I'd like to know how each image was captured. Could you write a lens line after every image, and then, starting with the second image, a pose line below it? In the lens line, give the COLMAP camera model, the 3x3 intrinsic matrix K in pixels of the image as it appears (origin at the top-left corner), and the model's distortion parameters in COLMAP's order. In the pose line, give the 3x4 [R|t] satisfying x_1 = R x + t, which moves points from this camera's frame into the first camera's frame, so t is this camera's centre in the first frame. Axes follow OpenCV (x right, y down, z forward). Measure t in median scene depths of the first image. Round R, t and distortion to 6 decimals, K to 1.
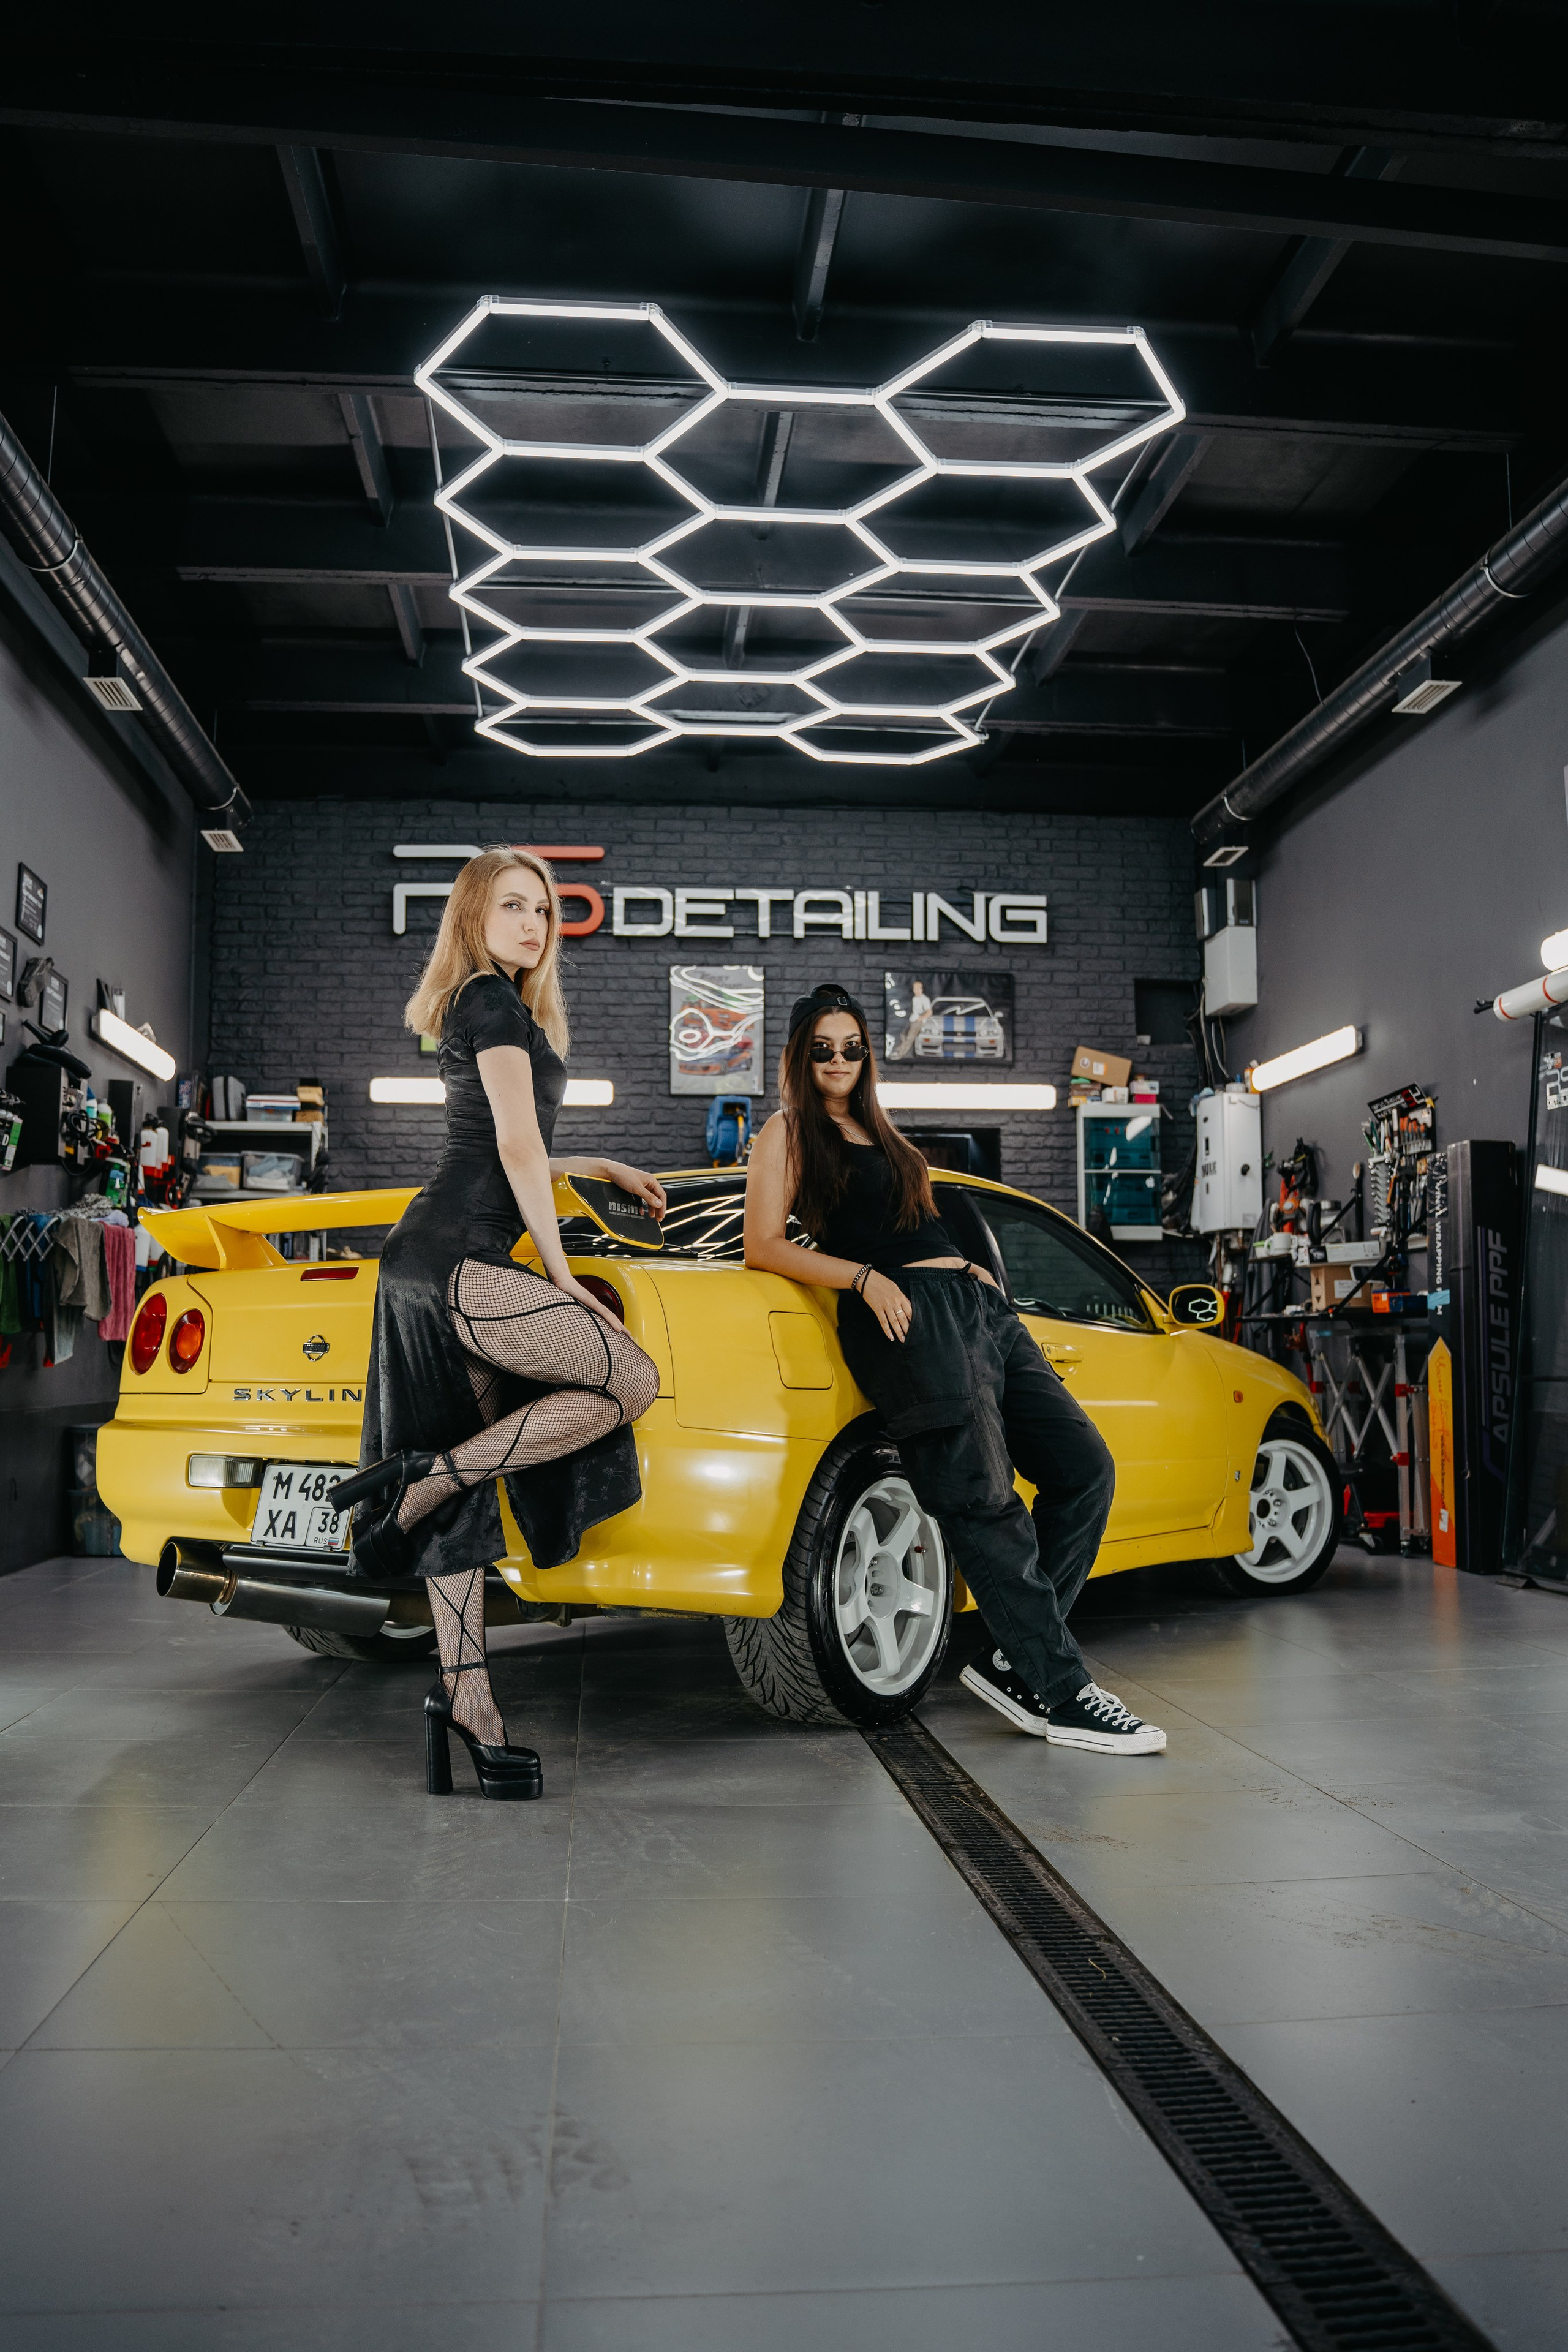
lens RADIAL K [[1857.5, 0, 768.4], [0, 1857.5, 1180.9], [0, 0, 1]] dist [-0.103305, 0.075537]
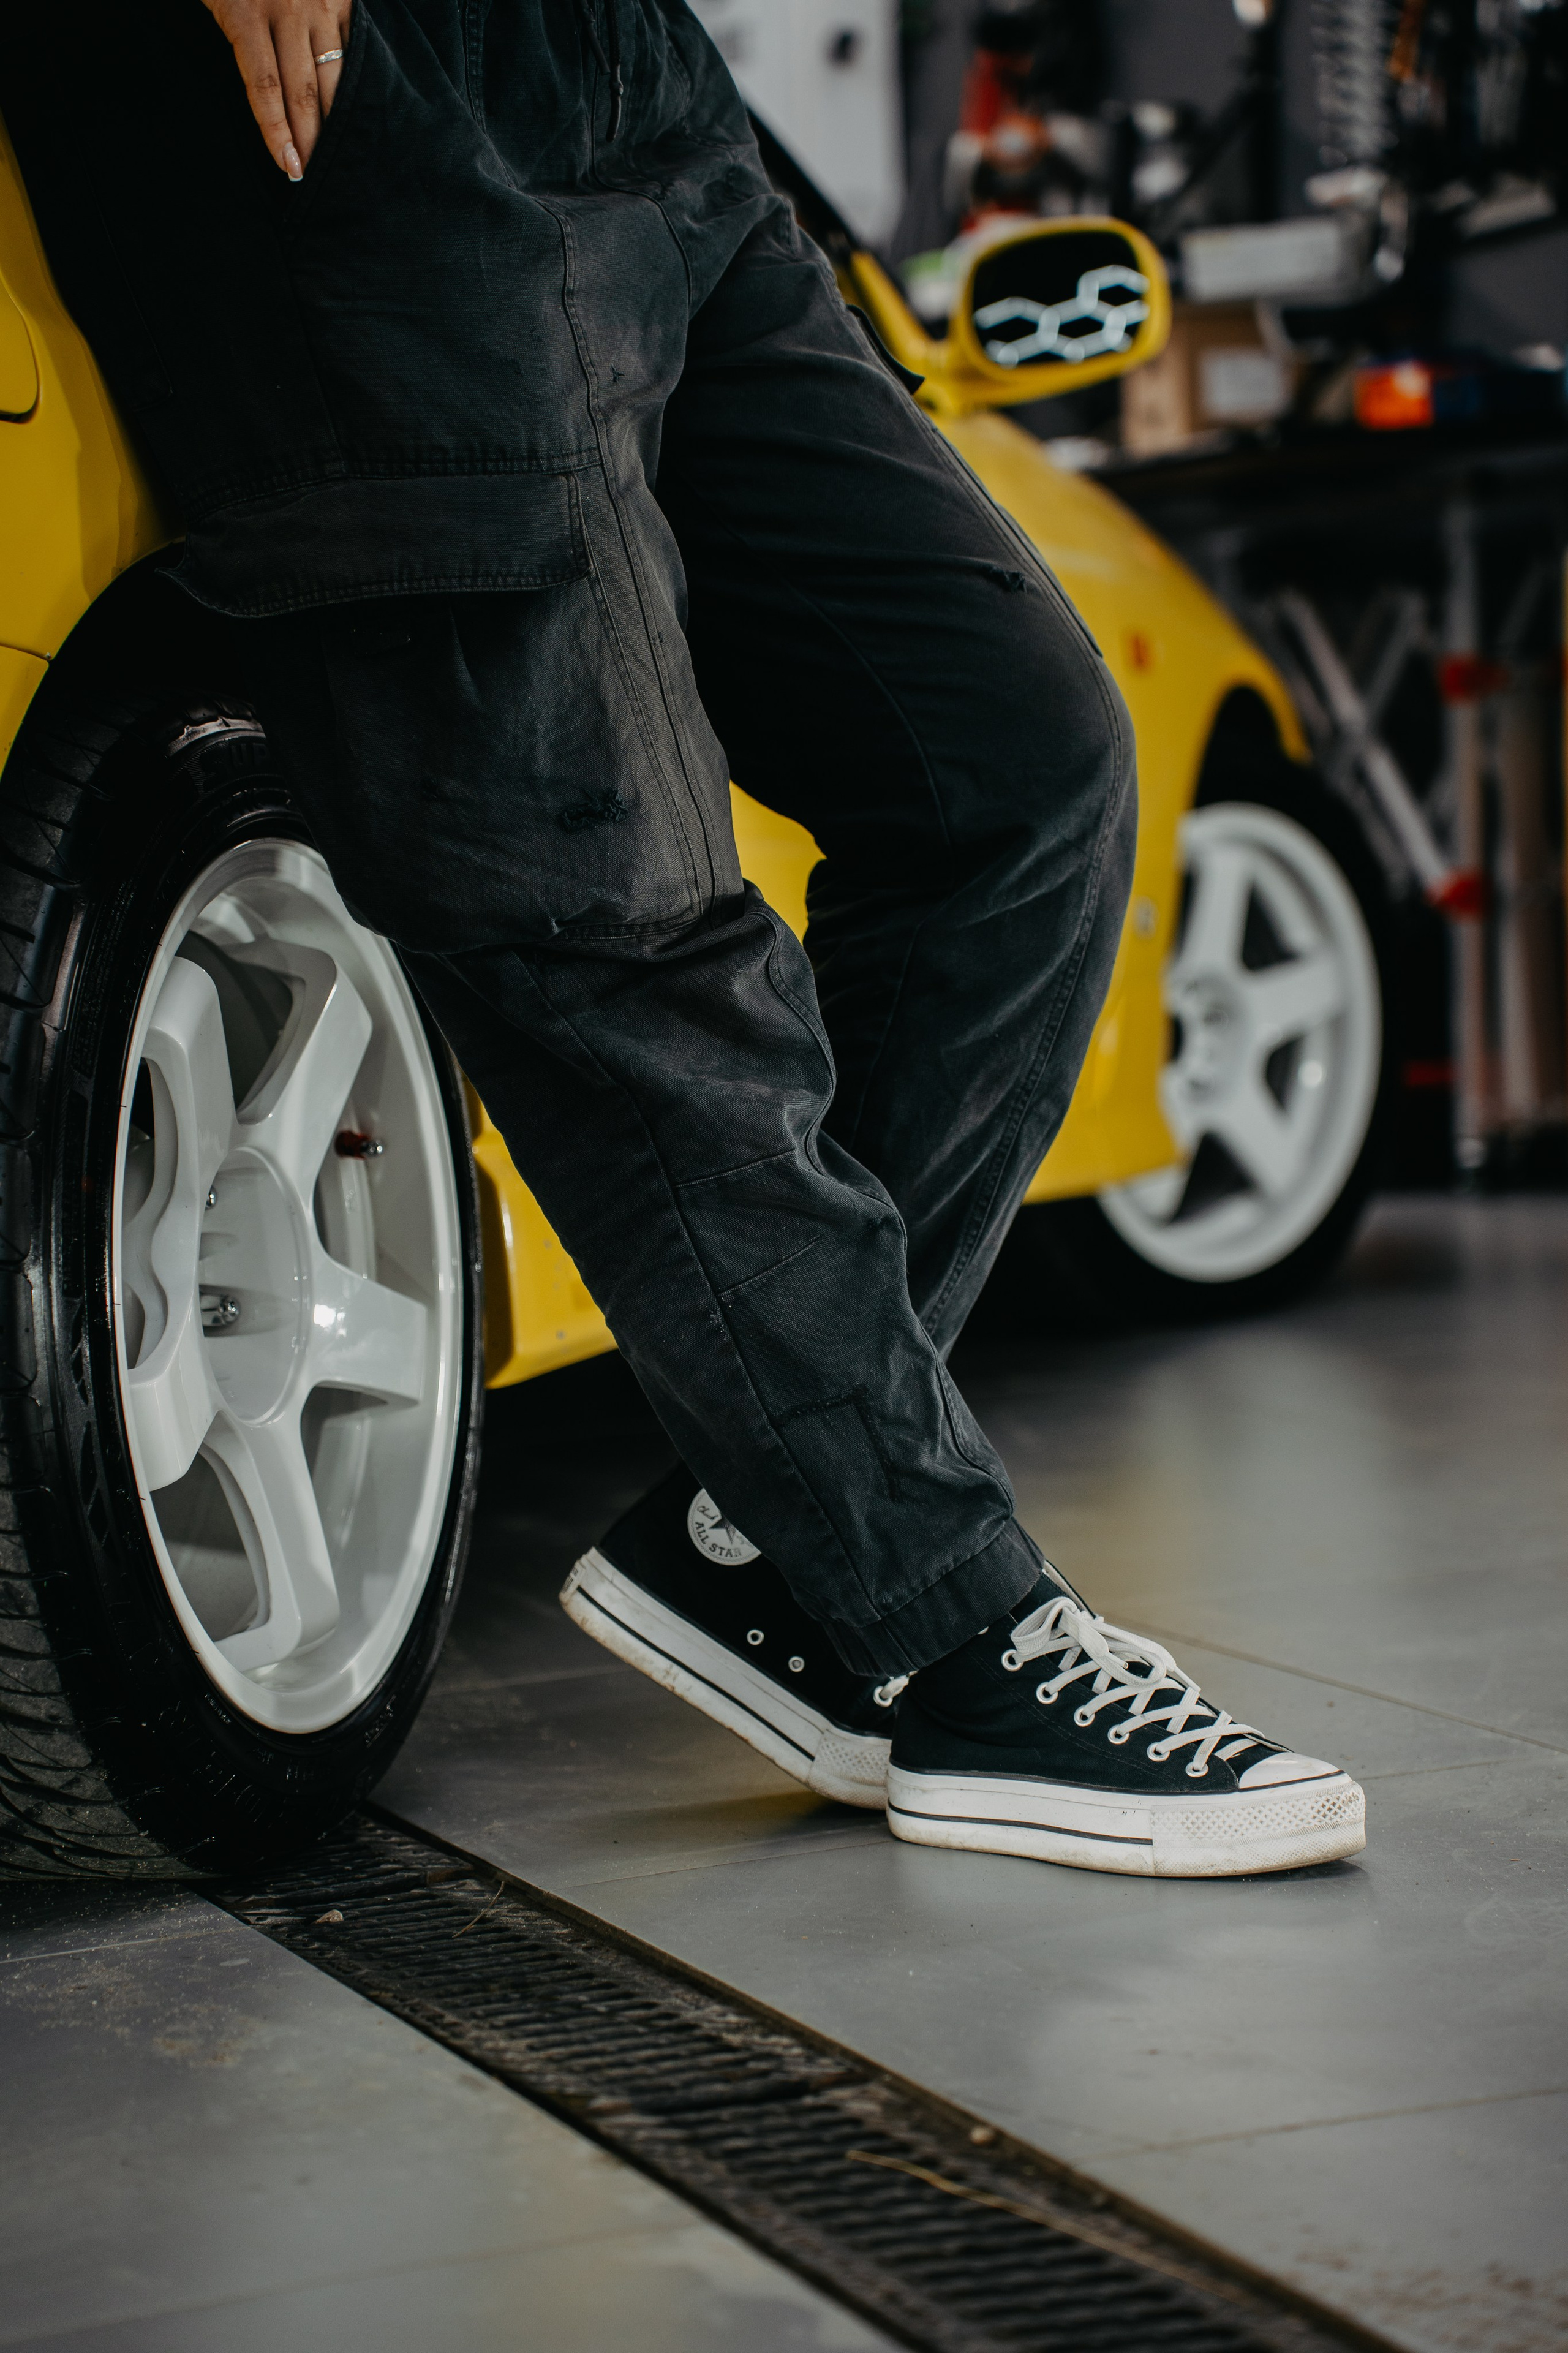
lens RADIAL K [[4942.9, 0, 634.6], [0, 4942.9, 1175.7], [0, 0, 1]] dist [0.472171, 0.159826]
pose [[0.958968, -0.064597, 0.276057, -0.031276], [0.019281, 0.986303, 0.163814, 0.044693], [-0.282858, -0.151770, 0.947078, 0.168533]]
